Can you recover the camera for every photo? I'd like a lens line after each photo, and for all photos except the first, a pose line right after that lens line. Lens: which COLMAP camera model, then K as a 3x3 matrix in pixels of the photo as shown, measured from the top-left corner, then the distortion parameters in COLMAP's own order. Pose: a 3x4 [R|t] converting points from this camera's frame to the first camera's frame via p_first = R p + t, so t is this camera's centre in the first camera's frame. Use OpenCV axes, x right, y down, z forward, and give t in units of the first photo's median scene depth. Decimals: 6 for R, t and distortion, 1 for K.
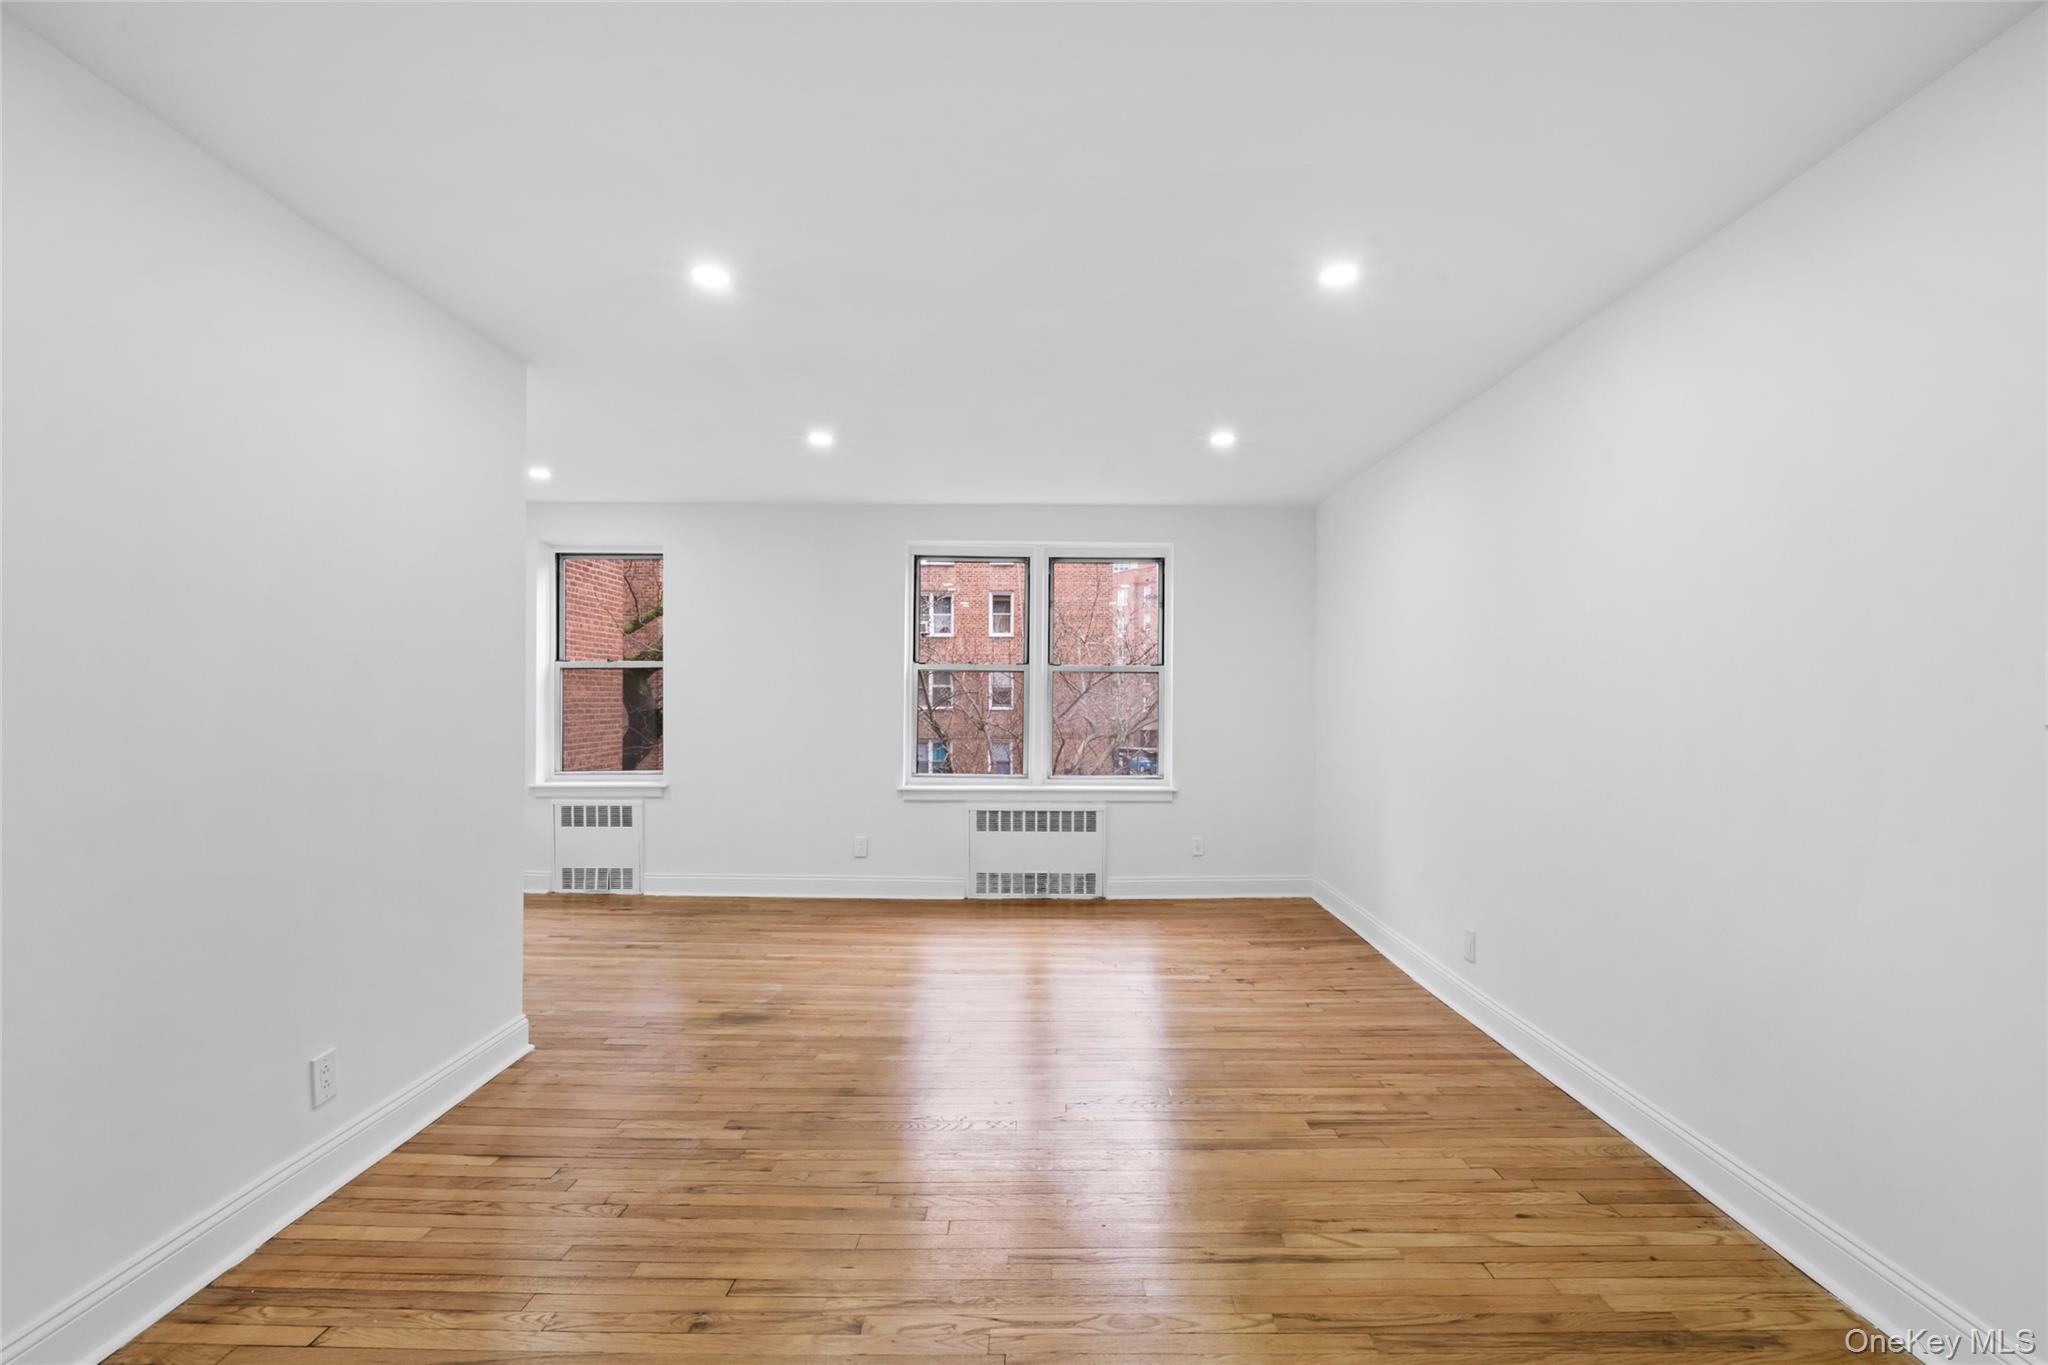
lens RADIAL K [[887.8, 0, 1041.2], [0, 887.8, 713.1], [0, 0, 1]] dist [-0.002156, -0.002027]
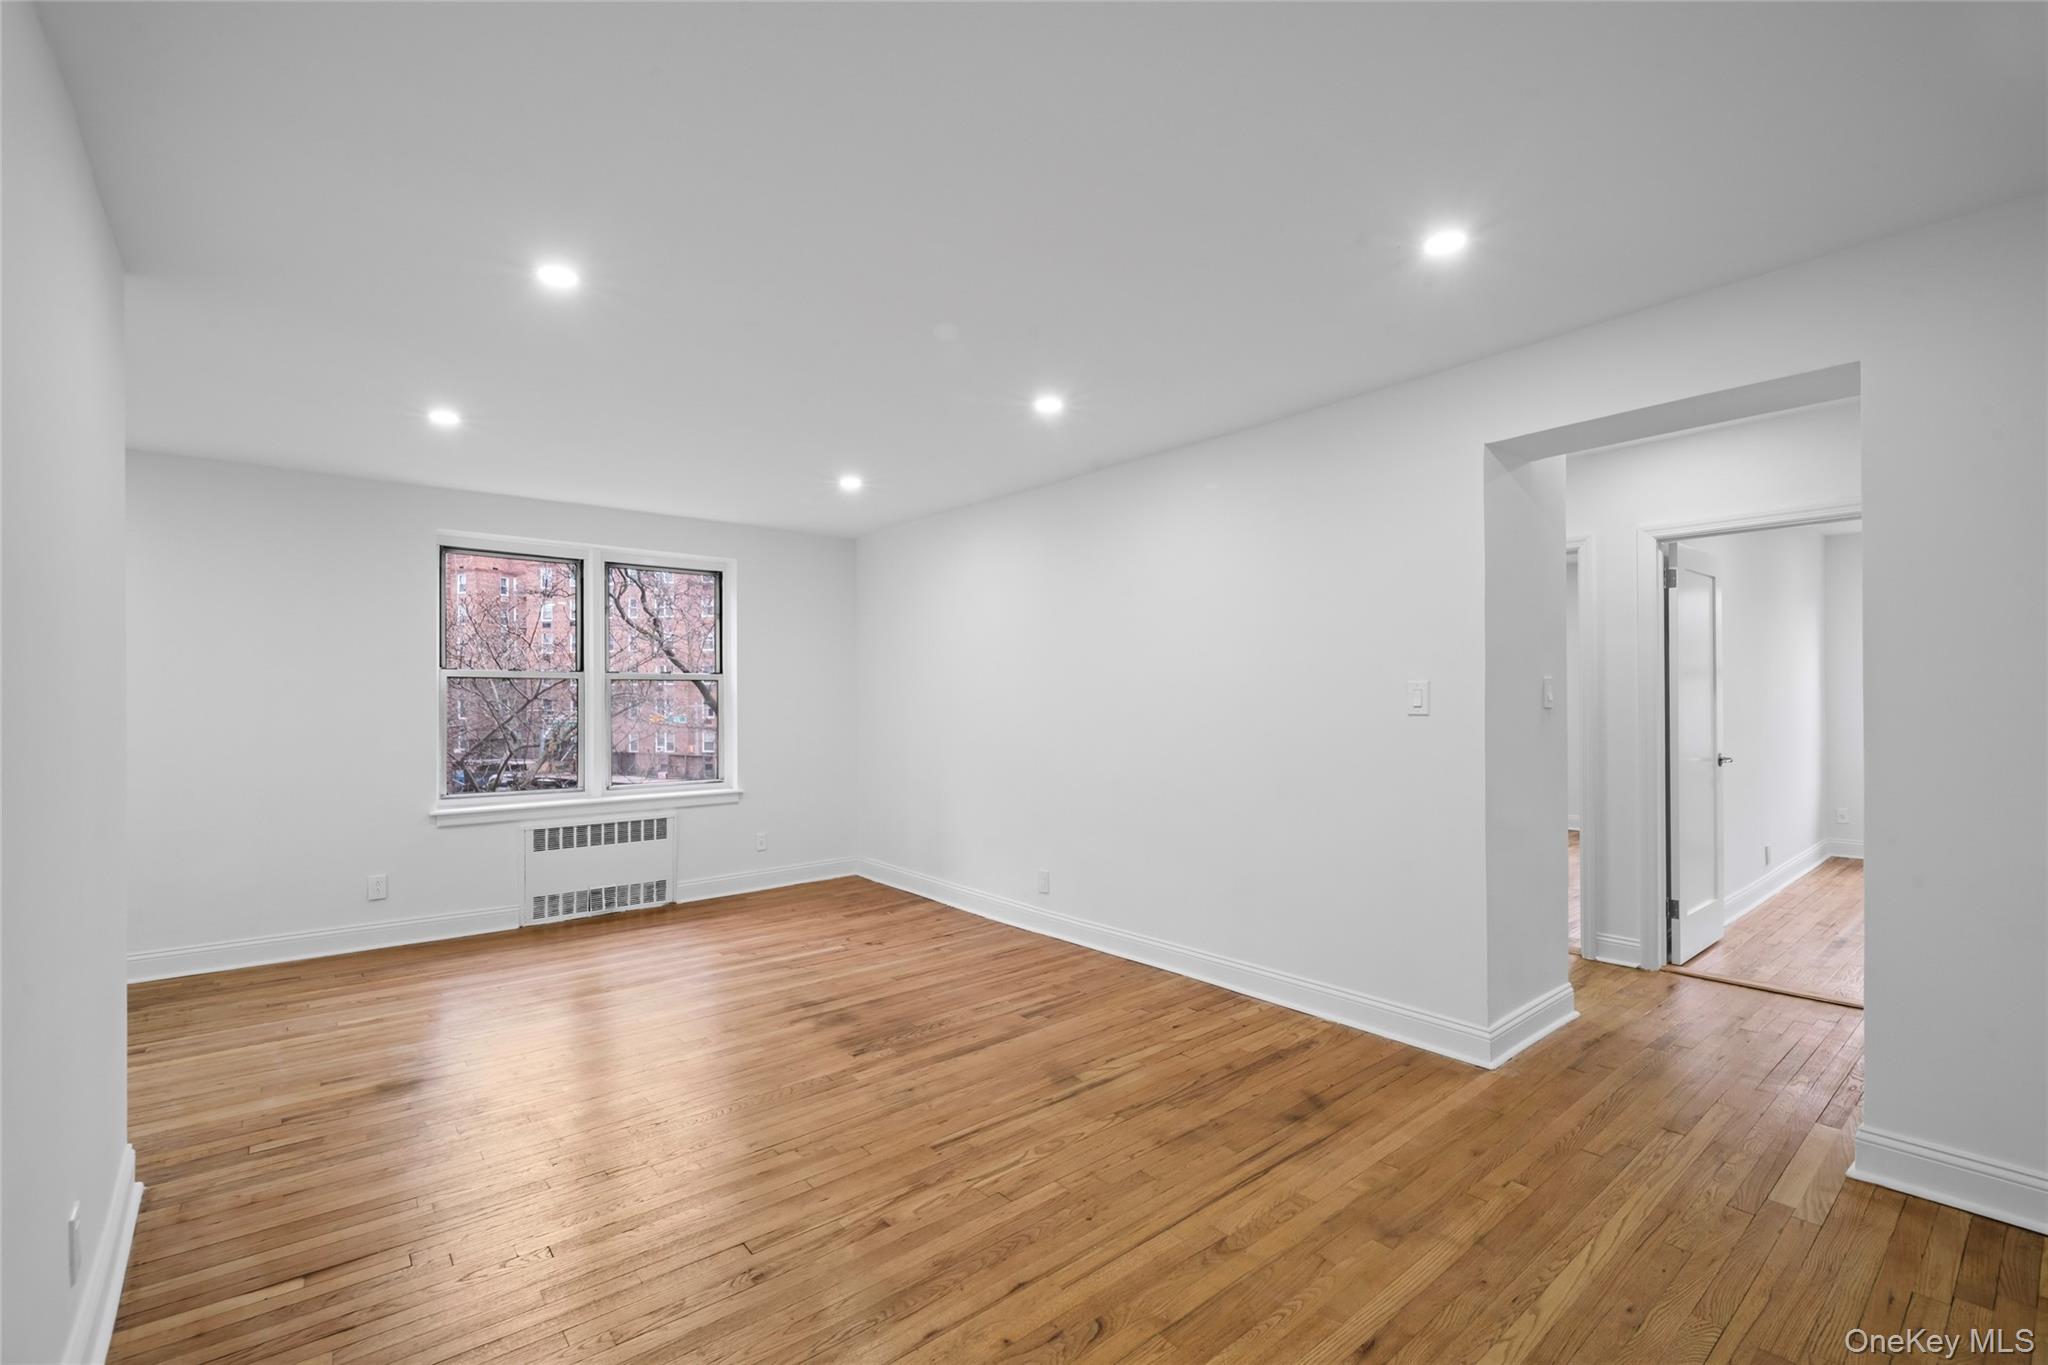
lens RADIAL K [[887.8, 0, 1002.1], [0, 887.8, 690.1], [0, 0, 1]] dist [-0.002156, -0.002027]
pose [[0.780961, -0.006064, 0.624551, -0.297524], [0.023334, 0.999538, -0.019474, -0.006077], [-0.624144, 0.029782, 0.780742, -0.029904]]
